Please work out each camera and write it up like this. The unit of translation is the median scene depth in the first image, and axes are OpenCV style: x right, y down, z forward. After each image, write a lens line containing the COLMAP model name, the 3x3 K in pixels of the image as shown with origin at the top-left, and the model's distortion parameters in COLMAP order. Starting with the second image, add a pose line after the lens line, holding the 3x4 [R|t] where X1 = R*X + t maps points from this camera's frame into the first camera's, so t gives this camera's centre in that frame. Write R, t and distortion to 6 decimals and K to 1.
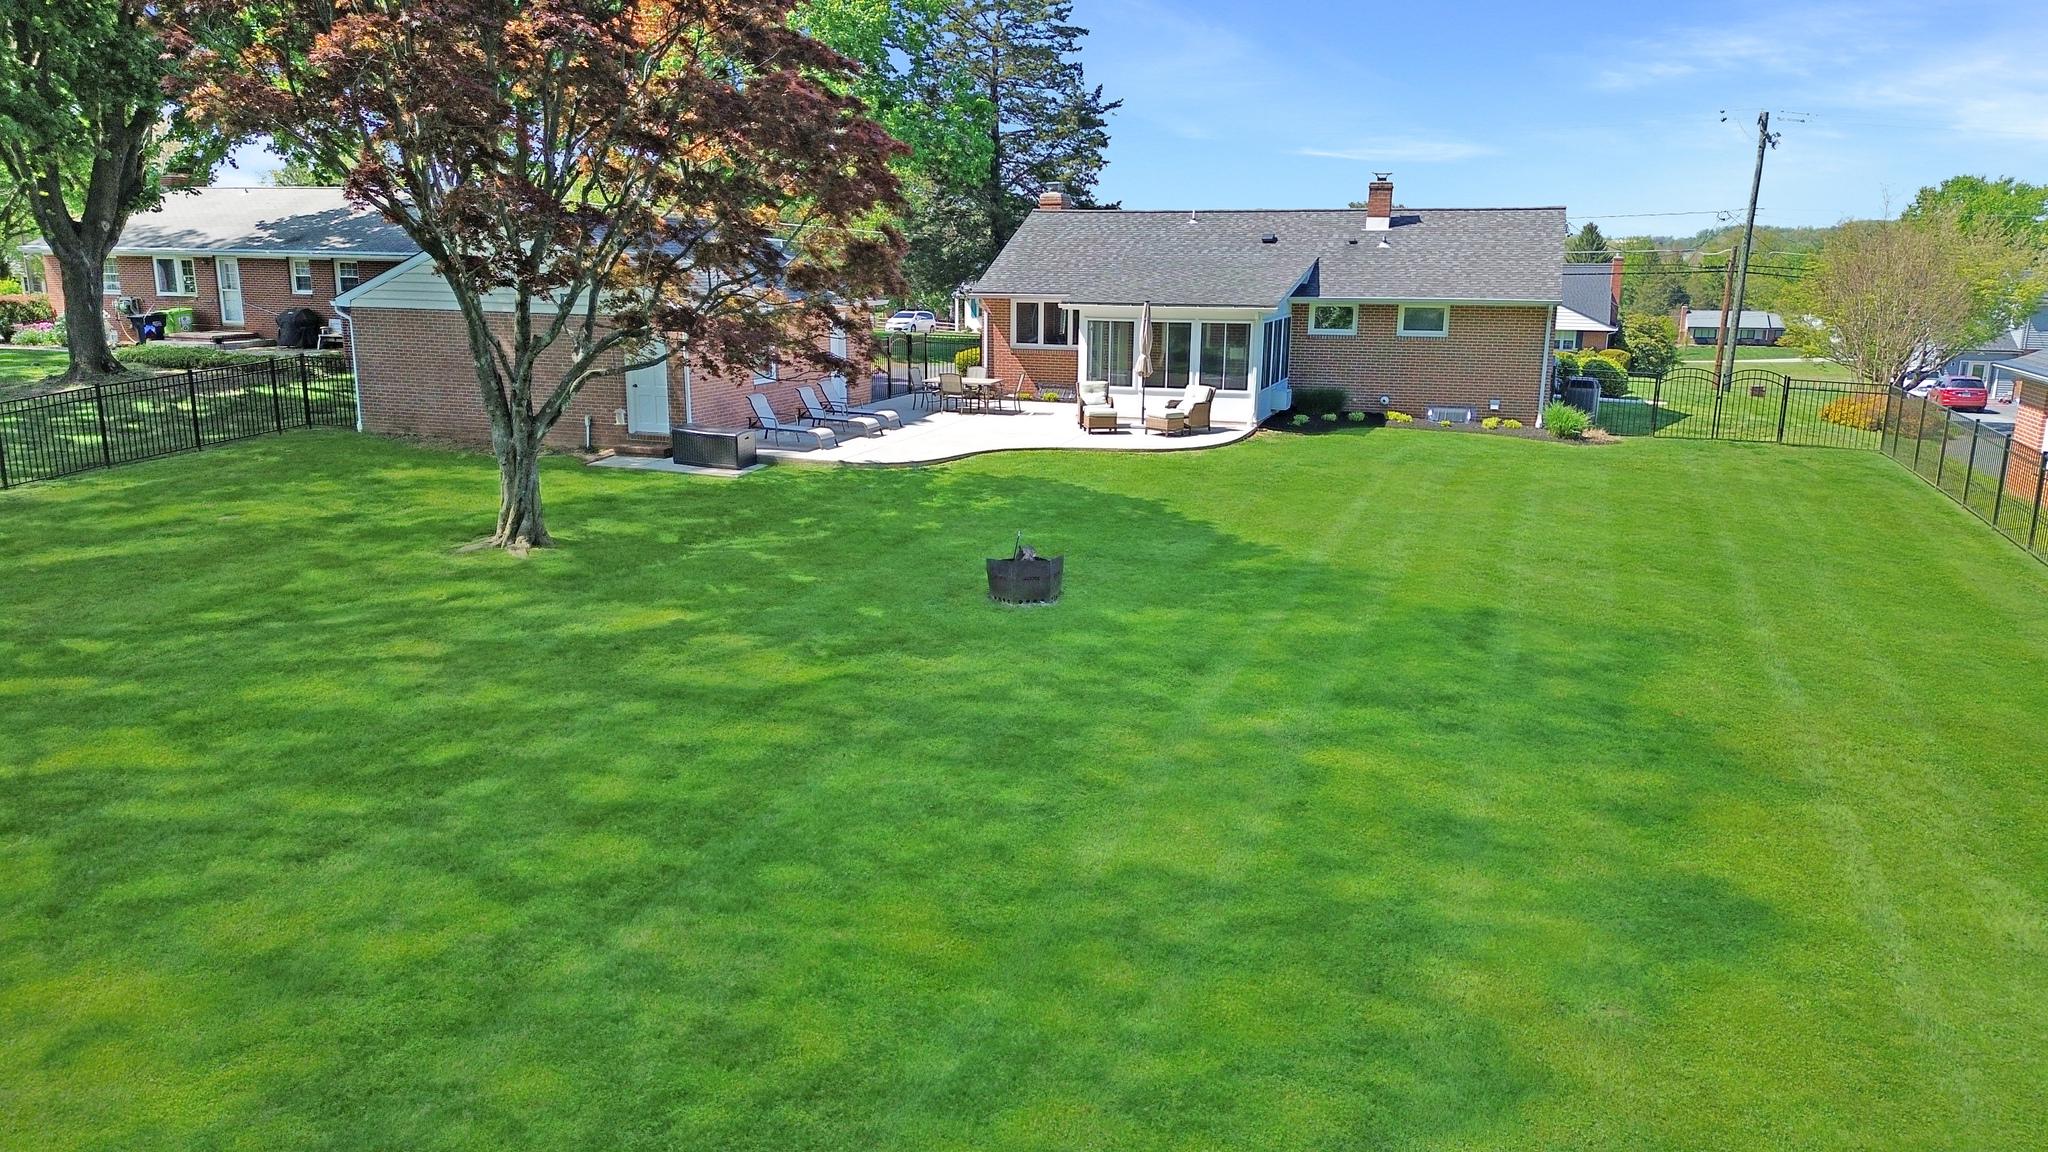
lens RADIAL K [[1441.9, 0, 1016.7], [0, 1441.9, 583.5], [0, 0, 1]] dist [0.074385, -0.068917]
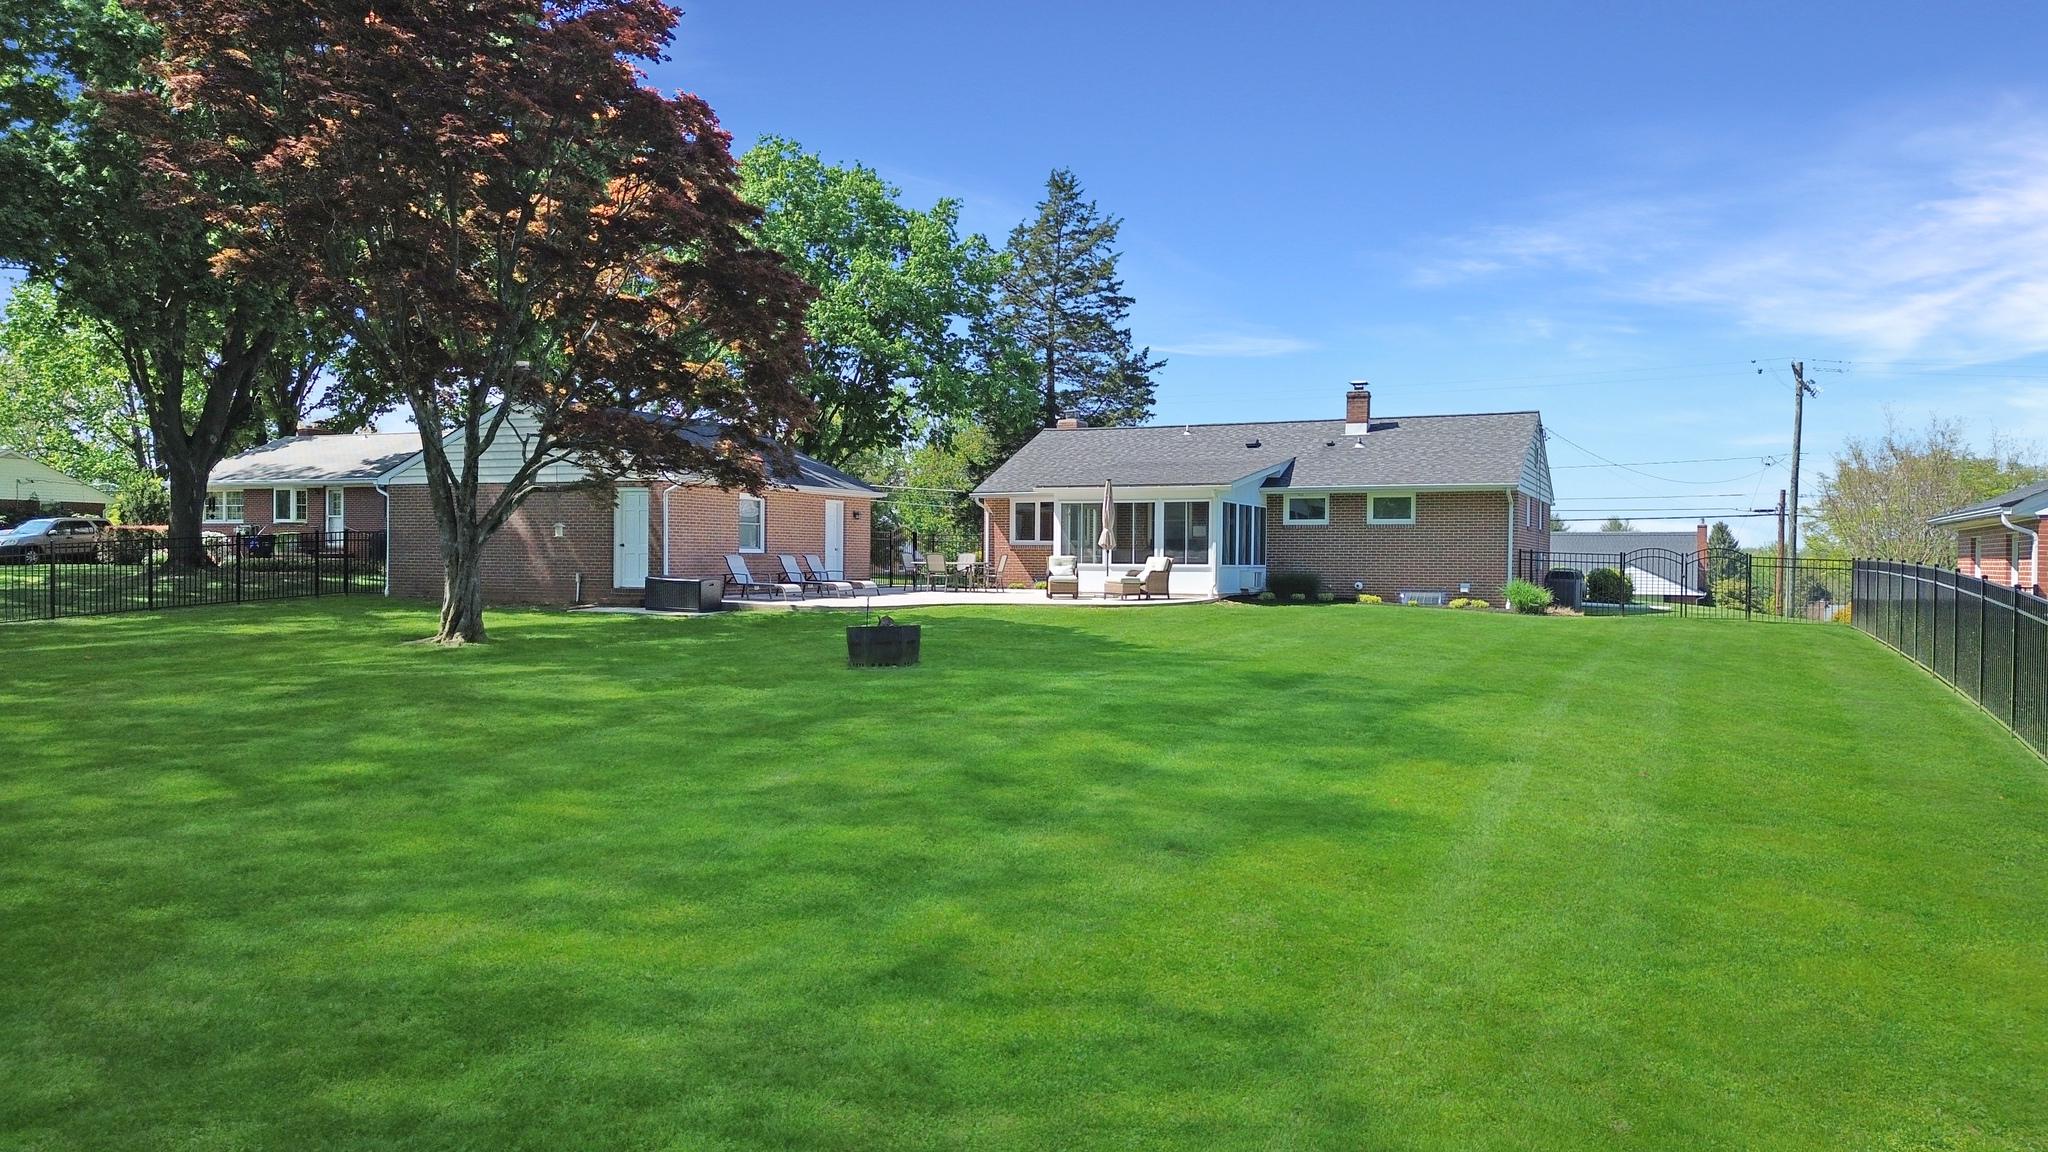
lens RADIAL K [[1441.9, 0, 1016.7], [0, 1441.9, 583.5], [0, 0, 1]] dist [0.074385, -0.068917]
pose [[0.995263, 0.001673, -0.097204, 0.122294], [-0.022096, 0.977577, -0.209416, 0.100501], [0.094674, 0.210571, 0.972983, -0.023642]]
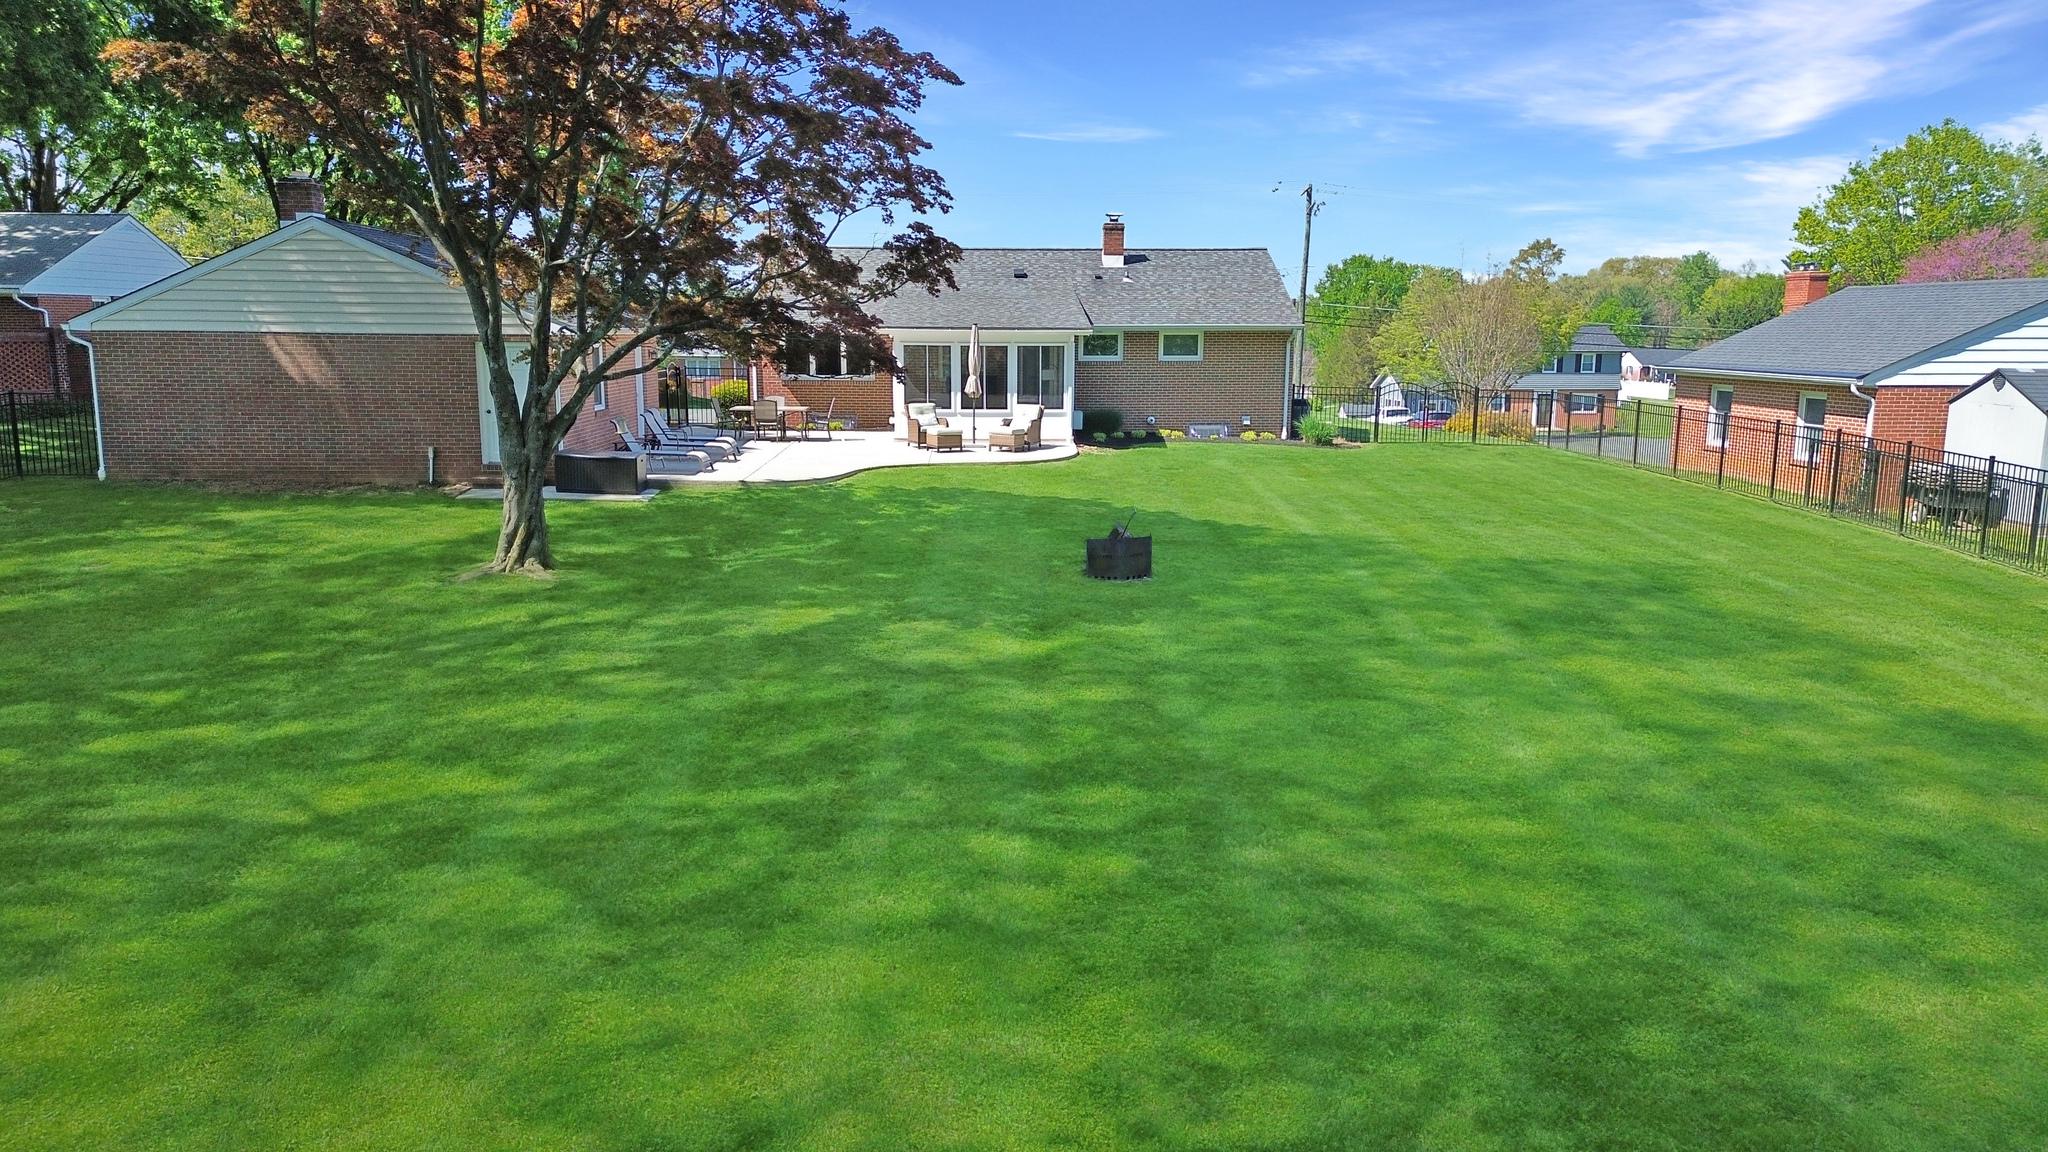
lens RADIAL K [[1441.9, 0, 1016.7], [0, 1441.9, 583.5], [0, 0, 1]] dist [0.074385, -0.068917]
pose [[0.932185, -0.067174, 0.355694, -0.252464], [0.084650, 0.995838, -0.033779, 0.025514], [-0.351945, 0.061598, 0.933992, 0.037869]]
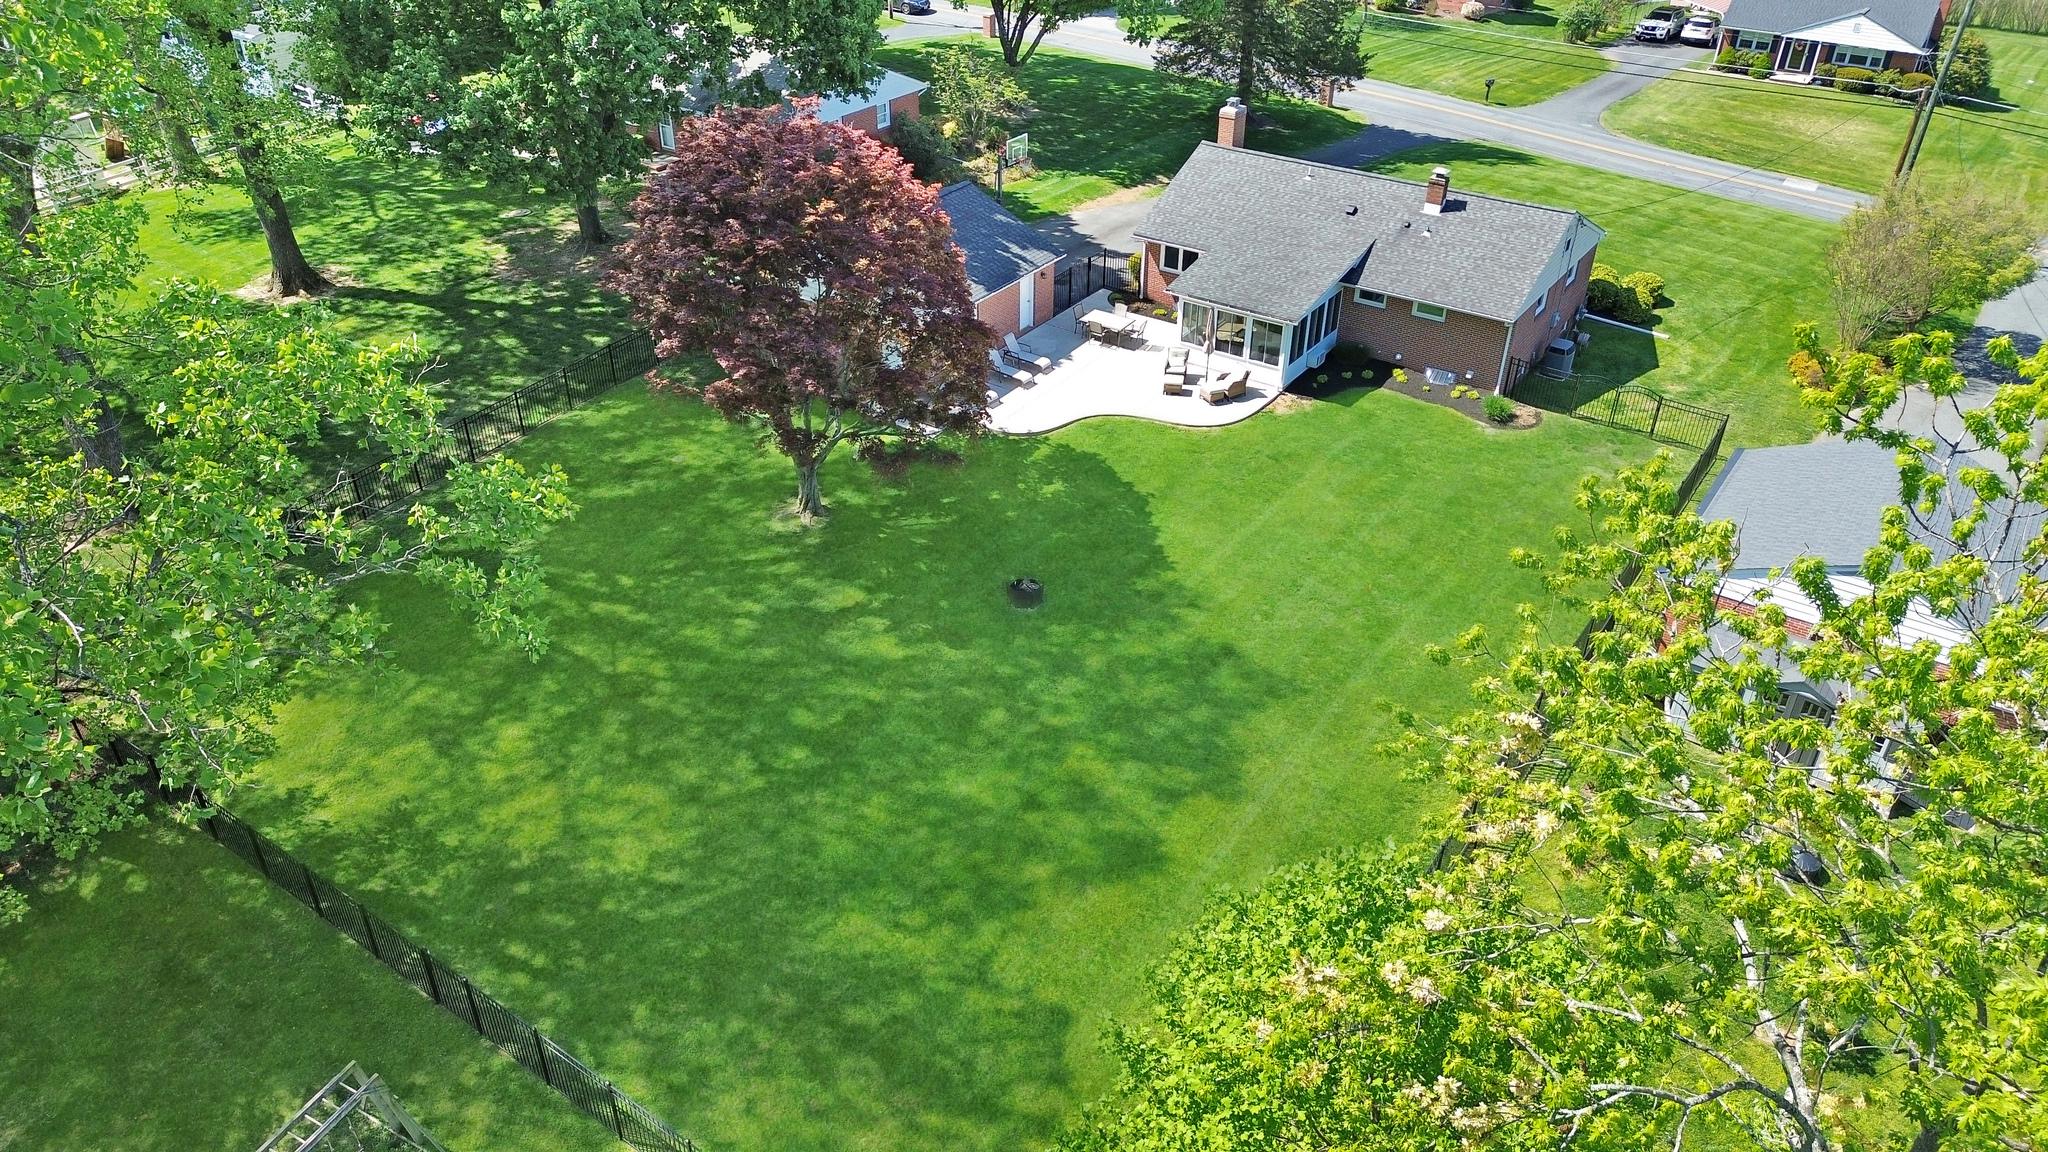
lens RADIAL K [[1441.9, 0, 1016.7], [0, 1441.9, 583.5], [0, 0, 1]] dist [0.074385, -0.068917]
pose [[0.963120, 0.143168, -0.227824, 0.271044], [-0.056675, 0.935640, 0.348376, -0.428525], [0.263037, -0.322616, 0.909247, -0.512553]]
